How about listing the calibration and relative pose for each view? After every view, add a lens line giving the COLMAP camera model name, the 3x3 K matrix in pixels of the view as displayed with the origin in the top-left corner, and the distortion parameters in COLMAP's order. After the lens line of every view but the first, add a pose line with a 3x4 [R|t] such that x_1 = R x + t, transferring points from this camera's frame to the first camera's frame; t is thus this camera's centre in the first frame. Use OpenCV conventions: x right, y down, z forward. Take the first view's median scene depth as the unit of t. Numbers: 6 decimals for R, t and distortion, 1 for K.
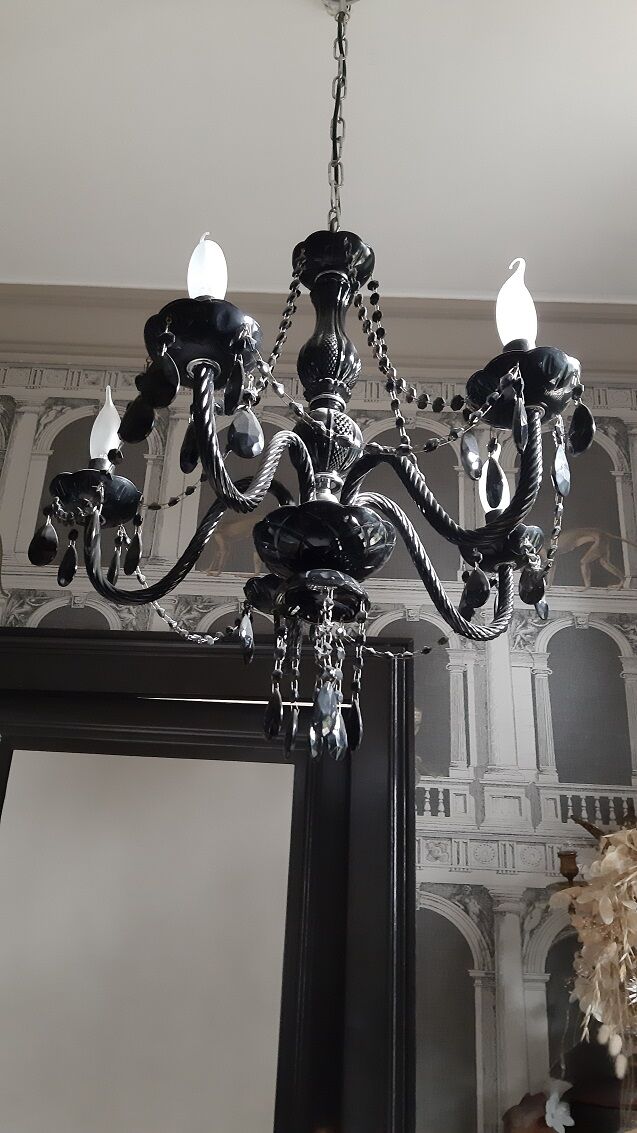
lens RADIAL K [[908.4, 0, 288.1], [0, 908.4, 562.5], [0, 0, 1]] dist [-0.060928, -0.001141]
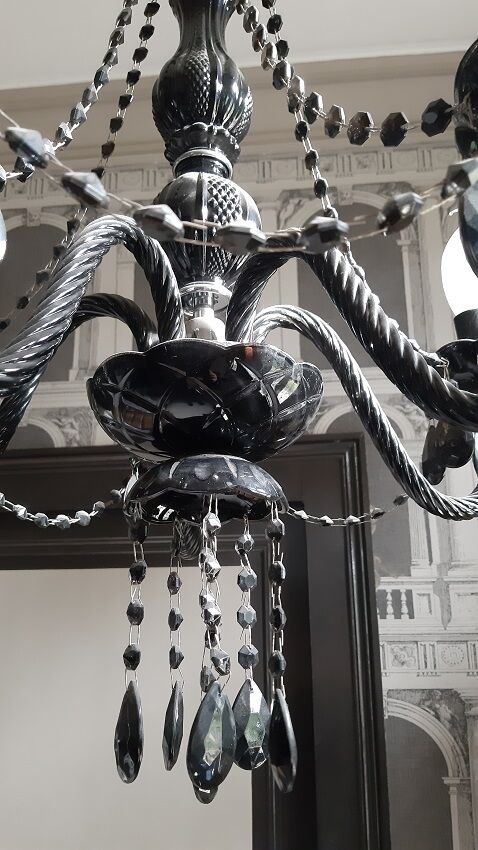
lens RADIAL K [[681.5, 0, 216.2], [0, 681.5, 422.0], [0, 0, 1]] dist [-0.060928, -0.001141]
pose [[0.993478, -0.081616, -0.079621, 0.070203], [0.091587, 0.987156, 0.130902, -0.058014], [0.067915, -0.137341, 0.988193, 0.485006]]
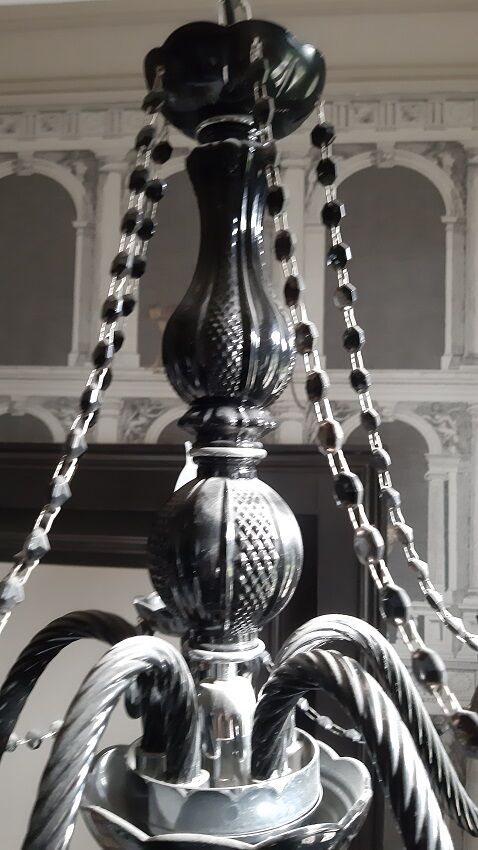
lens RADIAL K [[695.9, 0, 214.7], [0, 695.9, 426.1], [0, 0, 1]] dist [-0.059499, -0.001936]
pose [[0.994167, -0.032125, -0.102954, 0.070008], [0.064621, 0.941708, 0.330166, -0.283106], [0.086346, -0.334893, 0.938291, 0.613690]]
